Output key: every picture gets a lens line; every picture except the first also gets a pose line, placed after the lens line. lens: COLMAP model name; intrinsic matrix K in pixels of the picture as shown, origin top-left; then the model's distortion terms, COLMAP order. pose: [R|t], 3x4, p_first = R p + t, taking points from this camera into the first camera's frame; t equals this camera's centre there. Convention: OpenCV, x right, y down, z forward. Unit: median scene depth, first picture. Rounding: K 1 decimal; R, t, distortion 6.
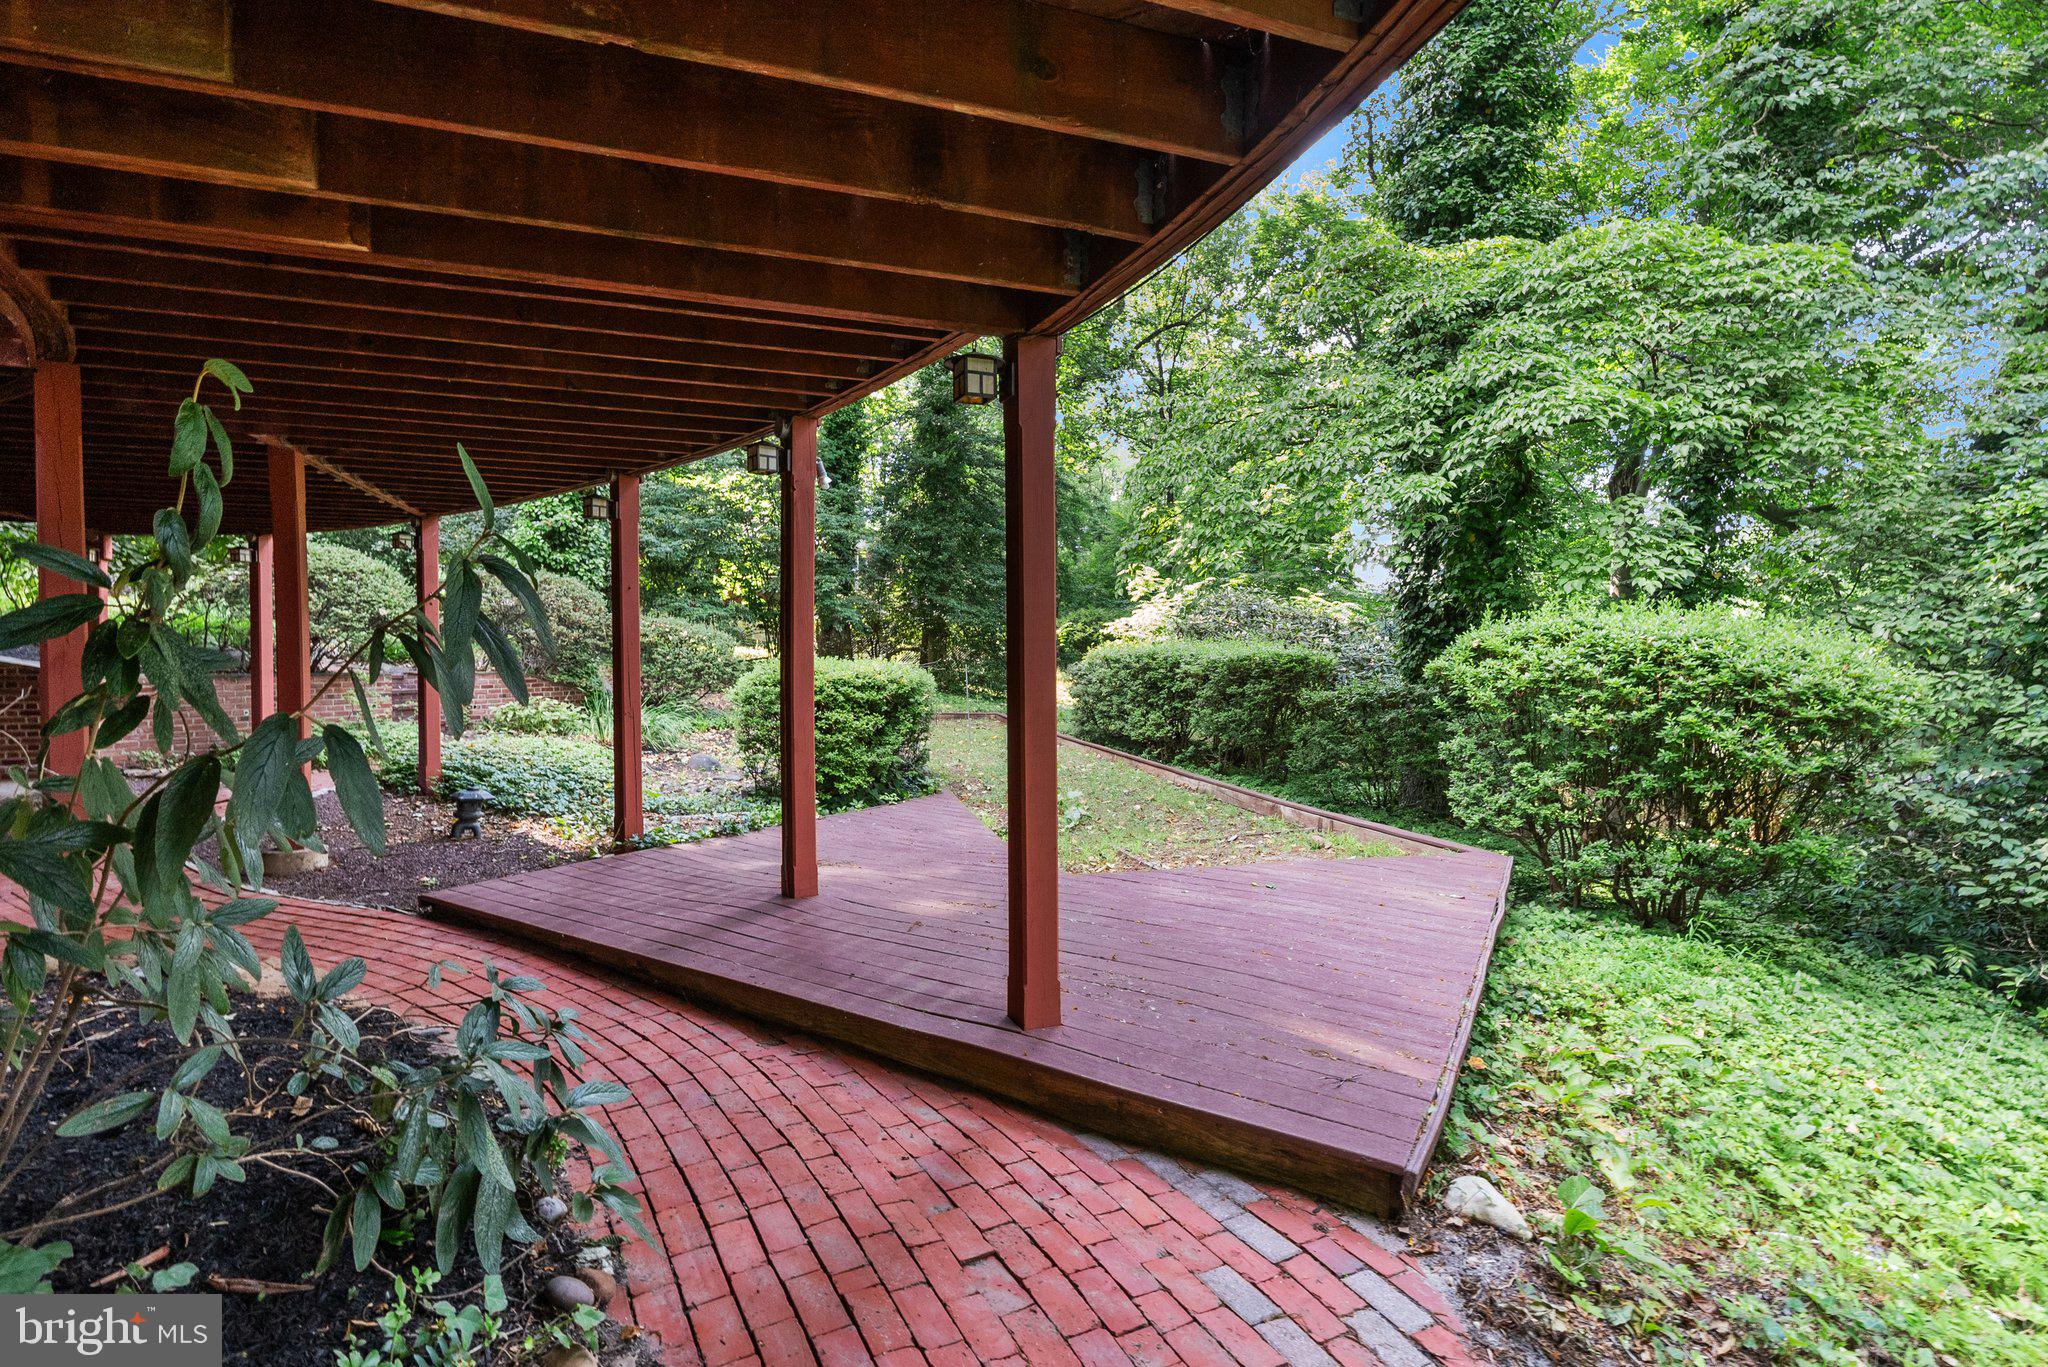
lens RADIAL K [[910.3, 0, 1024.0], [0, 910.3, 683.5], [0, 0, 1]] dist [-0.001030, -0.000179]
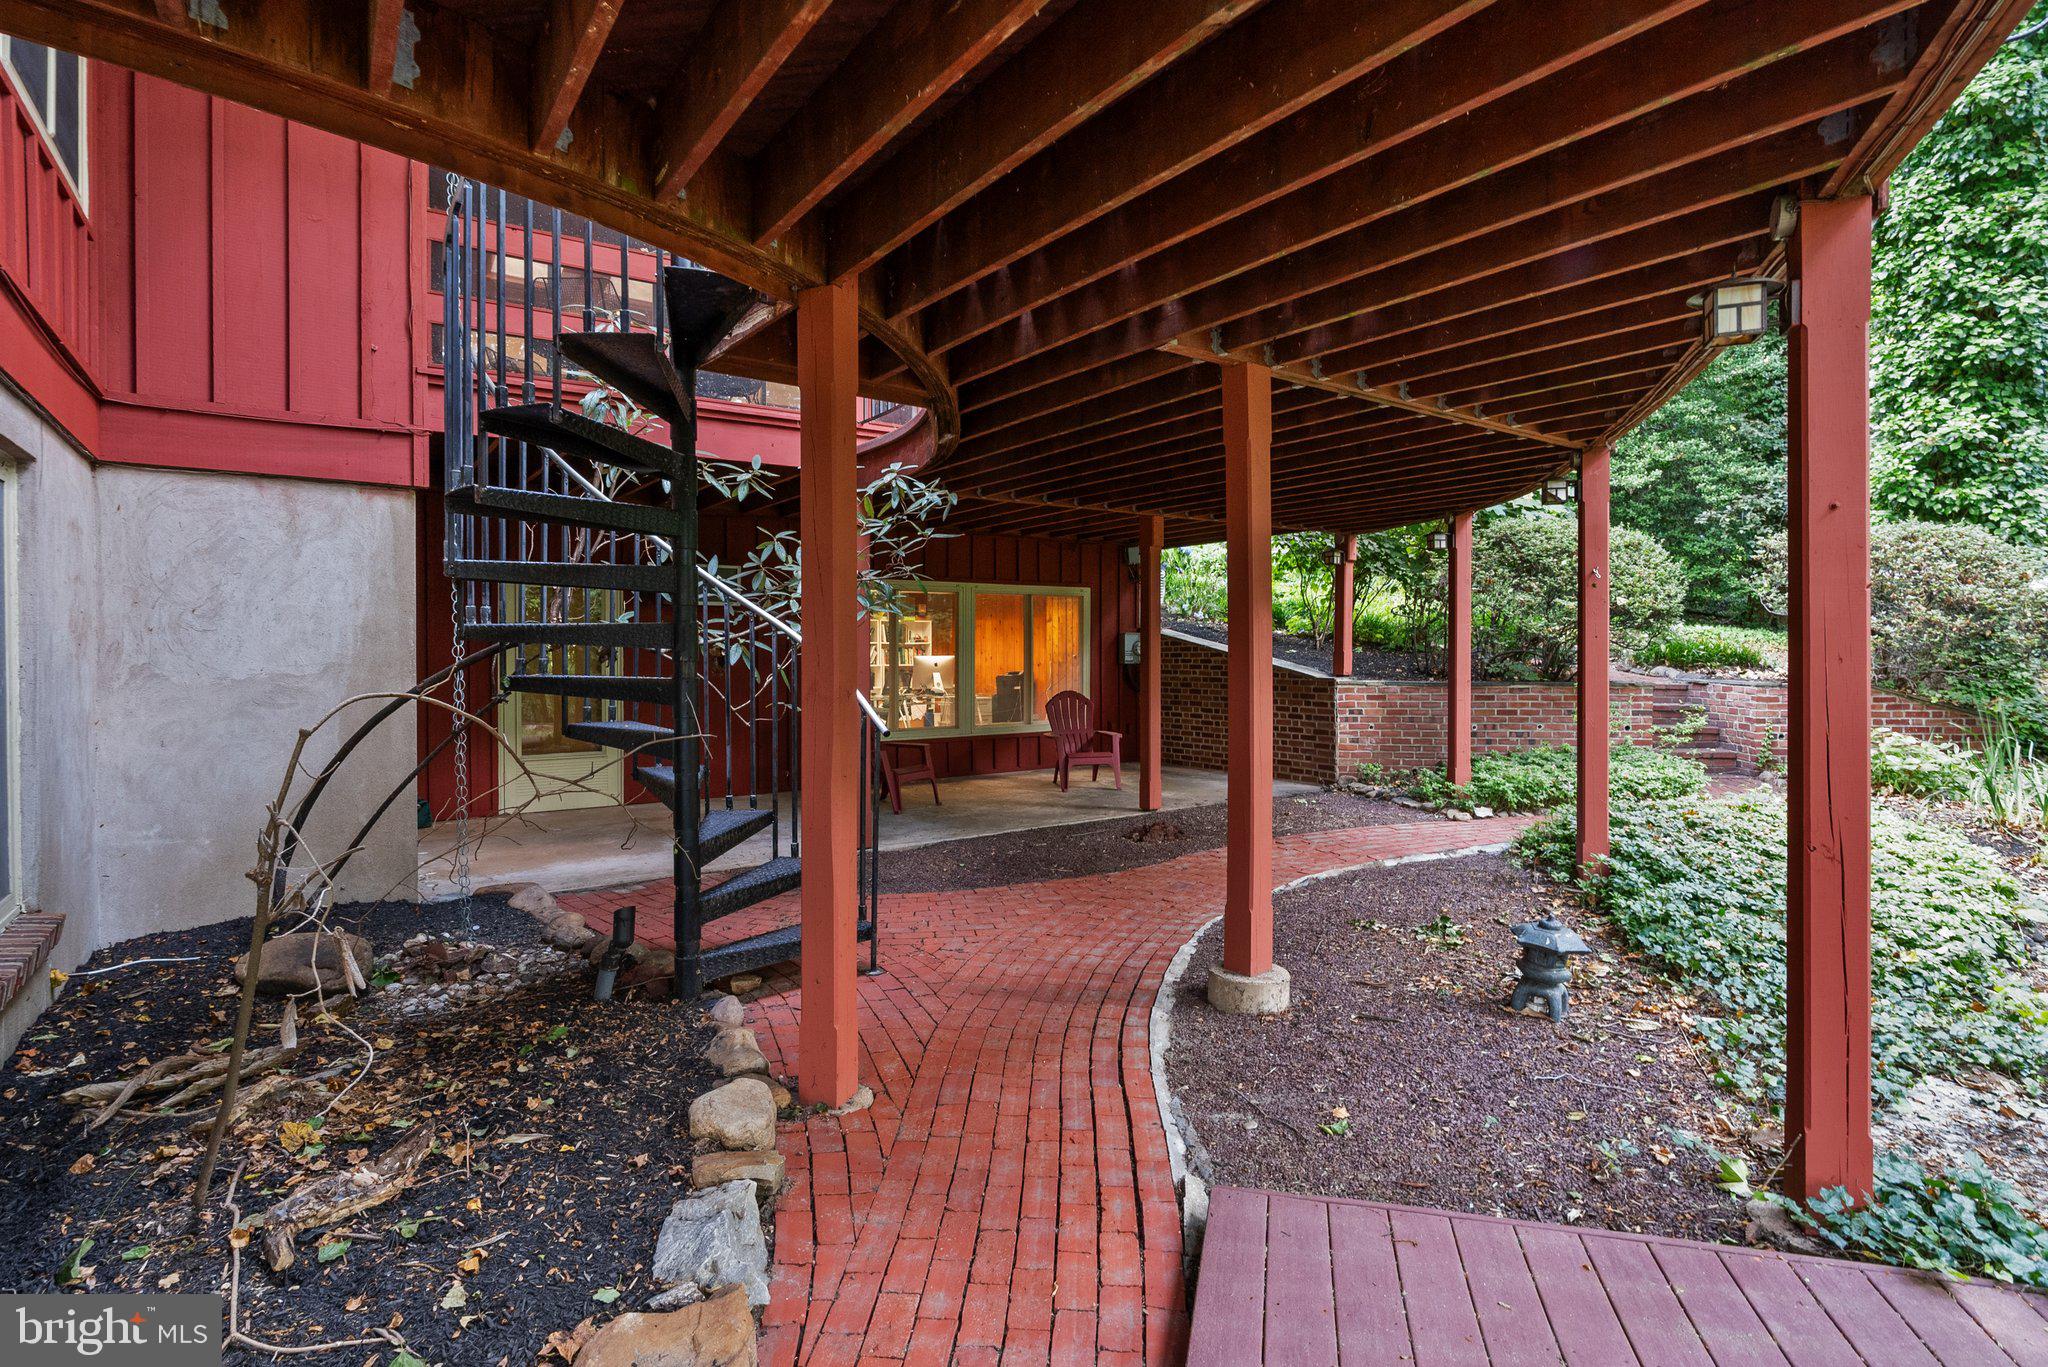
lens RADIAL K [[1003.4, 0, 1026.8], [0, 1003.4, 674.2], [0, 0, 1]] dist [0.001064, 0.000984]
pose [[0.301529, 0.020393, -0.953239, -0.057745], [-0.024674, 0.999603, 0.013580, -0.013977], [0.953138, 0.019426, 0.301913, 0.221103]]
